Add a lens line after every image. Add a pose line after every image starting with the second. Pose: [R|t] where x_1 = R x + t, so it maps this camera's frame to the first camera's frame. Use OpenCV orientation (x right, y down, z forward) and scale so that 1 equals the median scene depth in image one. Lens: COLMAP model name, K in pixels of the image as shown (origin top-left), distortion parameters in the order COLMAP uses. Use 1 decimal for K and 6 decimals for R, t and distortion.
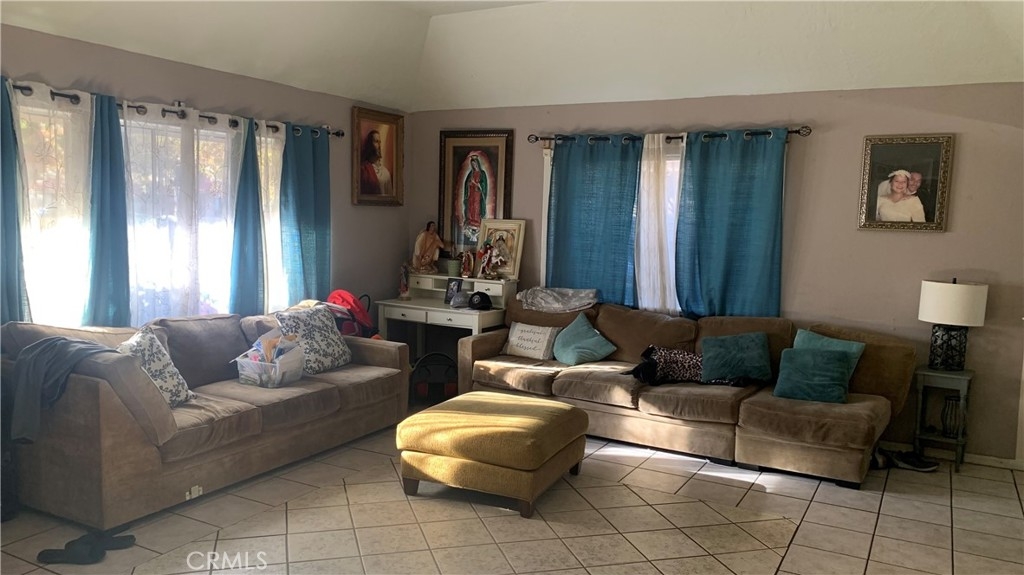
lens RADIAL K [[778.9, 0, 513.9], [0, 778.9, 289.2], [0, 0, 1]] dist [0.056029, -0.072111]
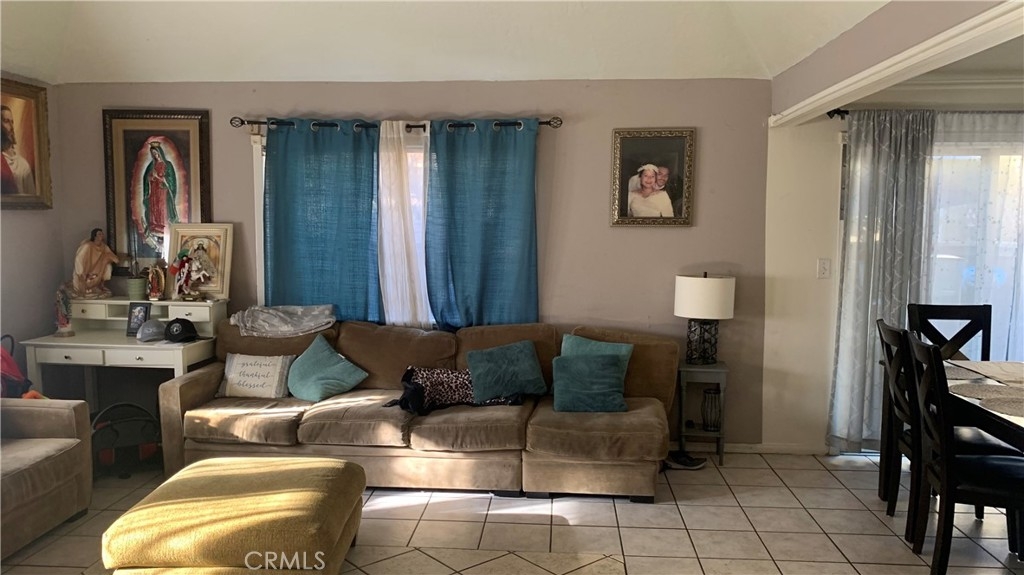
lens RADIAL K [[778.9, 0, 507.3], [0, 778.9, 286.4], [0, 0, 1]] dist [0.056029, -0.072111]
pose [[0.910713, -0.060290, 0.408616, -0.079508], [0.059227, 0.998128, 0.015267, -0.025922], [-0.408771, 0.010297, 0.912579, 0.191235]]
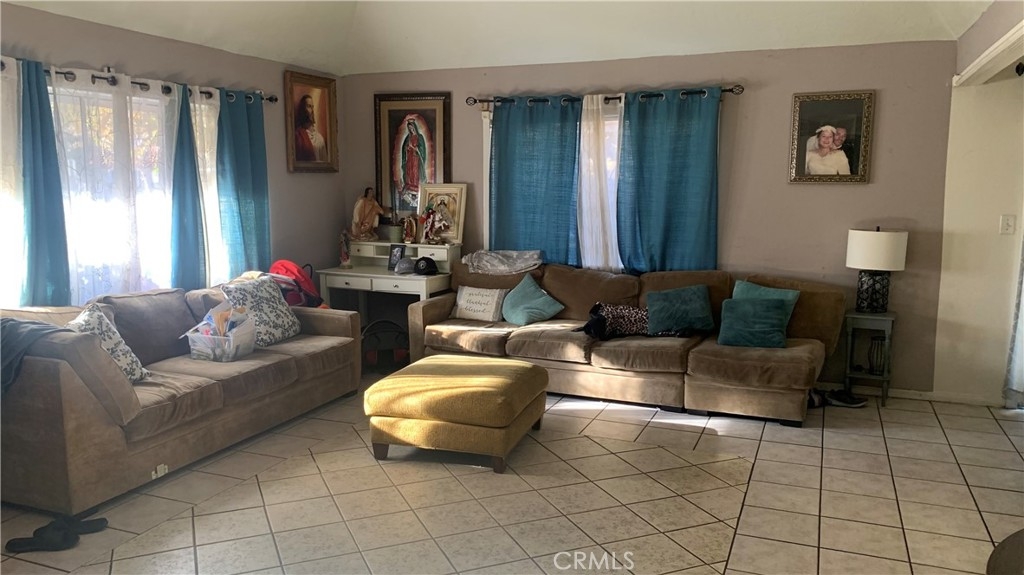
lens RADIAL K [[778.9, 0, 512.1], [0, 778.9, 287.3], [0, 0, 1]] dist [0.056029, -0.072111]
pose [[0.992955, -0.041814, 0.110872, -0.055943], [0.037121, 0.998339, 0.044061, 0.002825], [-0.112530, -0.039635, 0.992858, -0.008041]]
